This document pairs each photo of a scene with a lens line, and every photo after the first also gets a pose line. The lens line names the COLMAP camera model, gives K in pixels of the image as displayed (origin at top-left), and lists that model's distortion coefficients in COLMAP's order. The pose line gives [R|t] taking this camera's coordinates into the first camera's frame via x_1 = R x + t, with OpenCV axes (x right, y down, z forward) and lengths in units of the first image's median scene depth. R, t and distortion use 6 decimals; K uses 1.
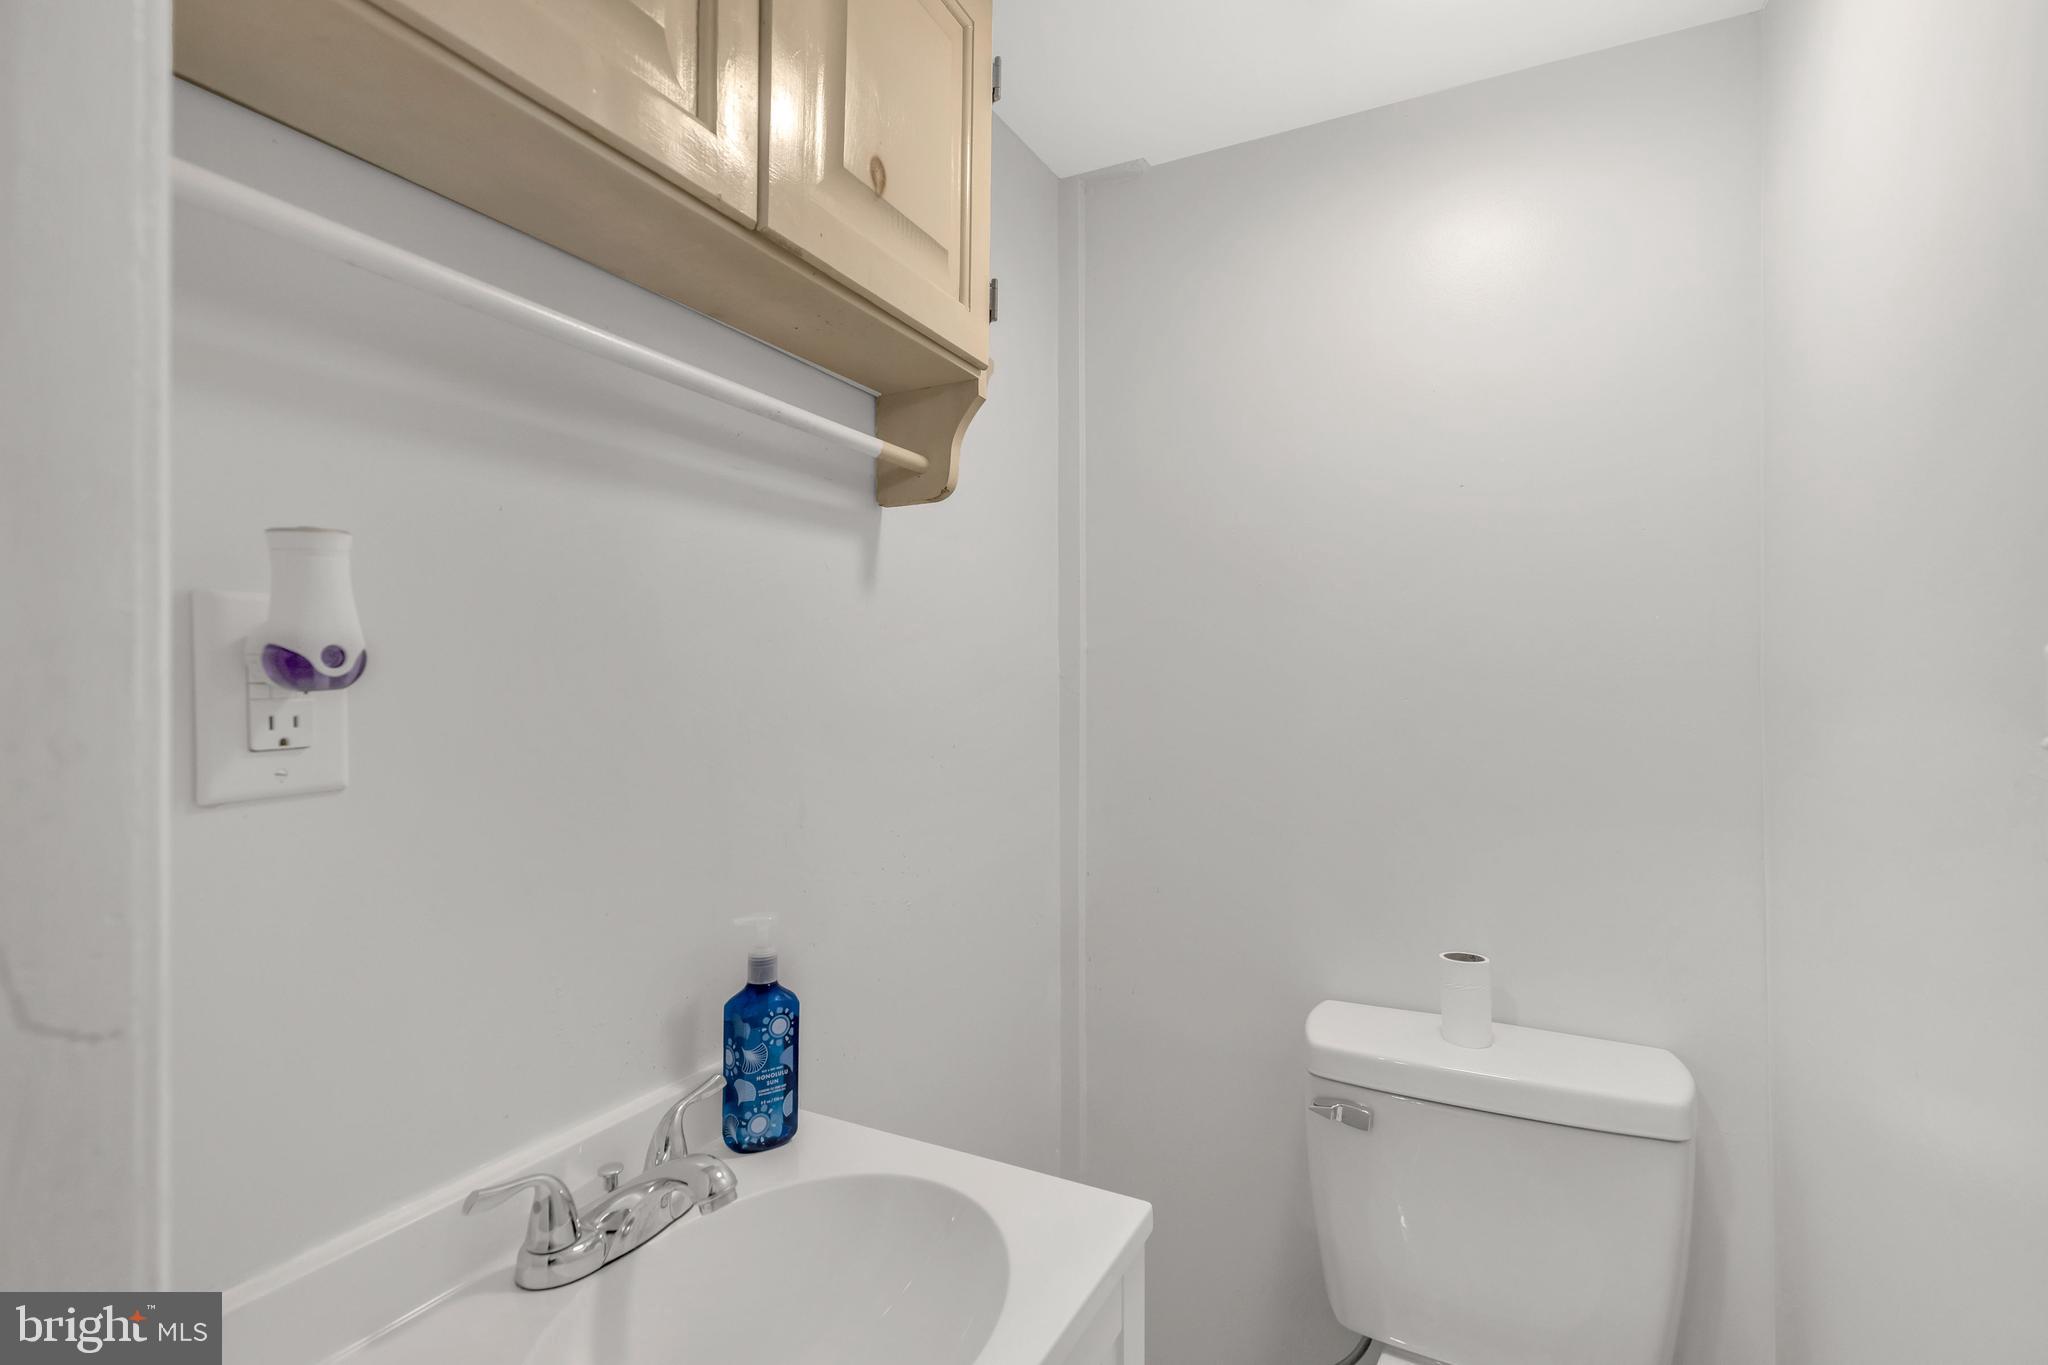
lens RADIAL K [[931.7, 0, 1028.3], [0, 931.7, 686.7], [0, 0, 1]] dist [0.000419, 0.000414]
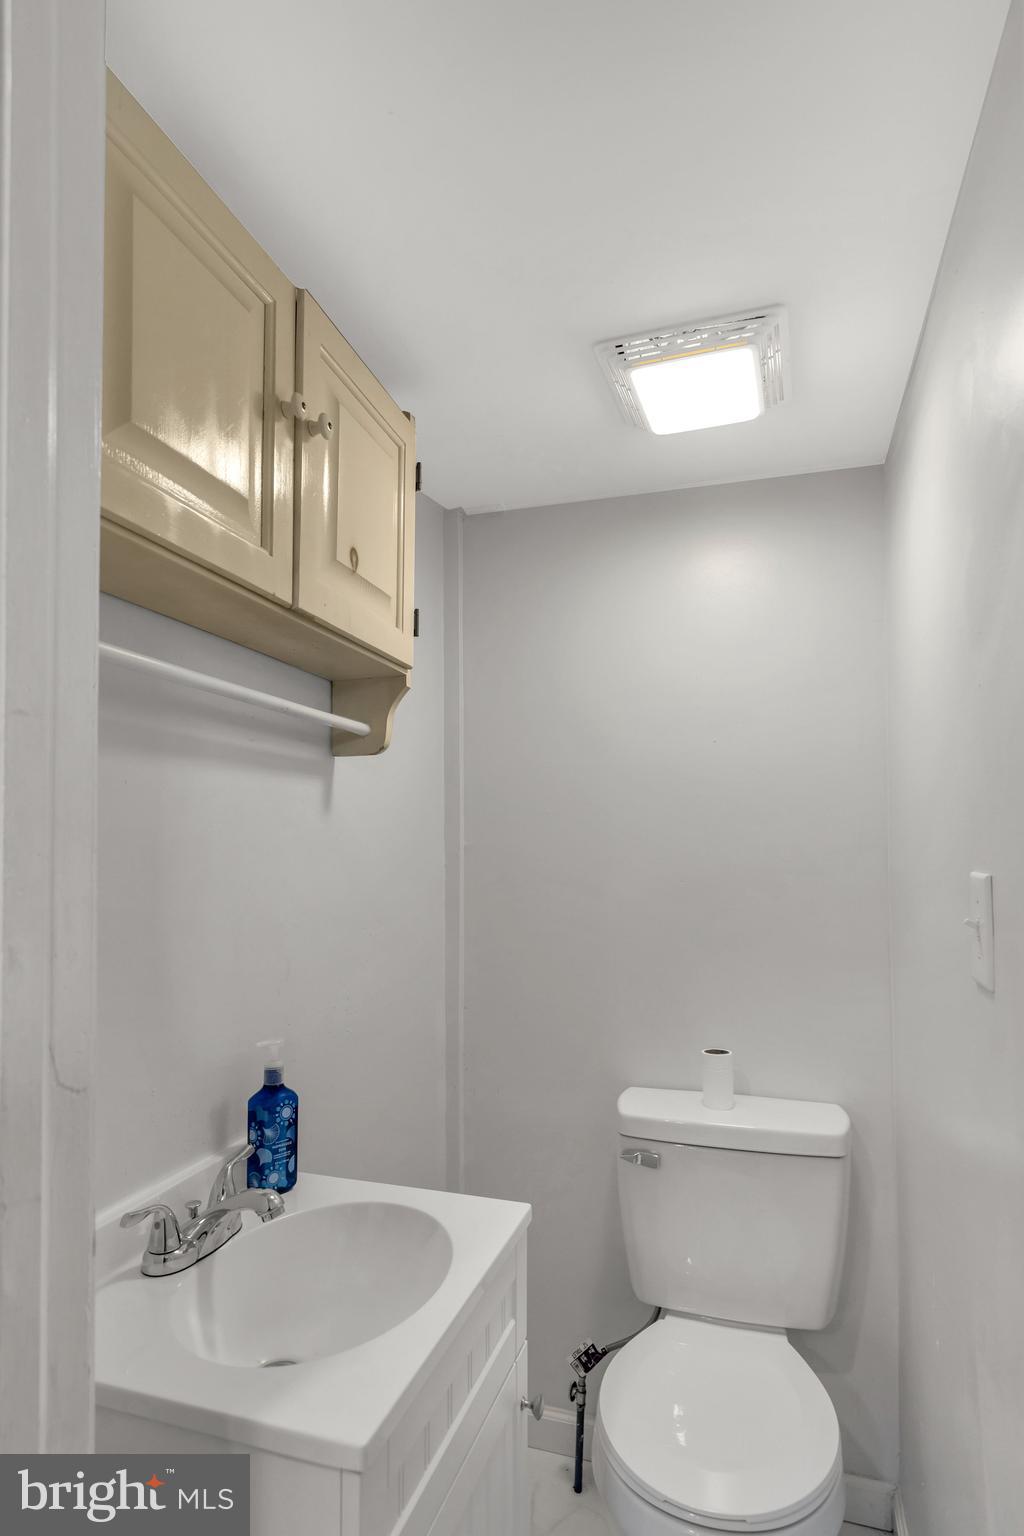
lens RADIAL K [[824.5, 0, 518.7], [0, 824.5, 836.2], [0, 0, 1]] dist [-0.020587, -0.000290]
pose [[0.983300, 0.000027, 0.181994, -0.138642], [0.002317, 0.999917, -0.012665, -0.067003], [-0.181979, 0.012875, 0.983218, -0.386656]]
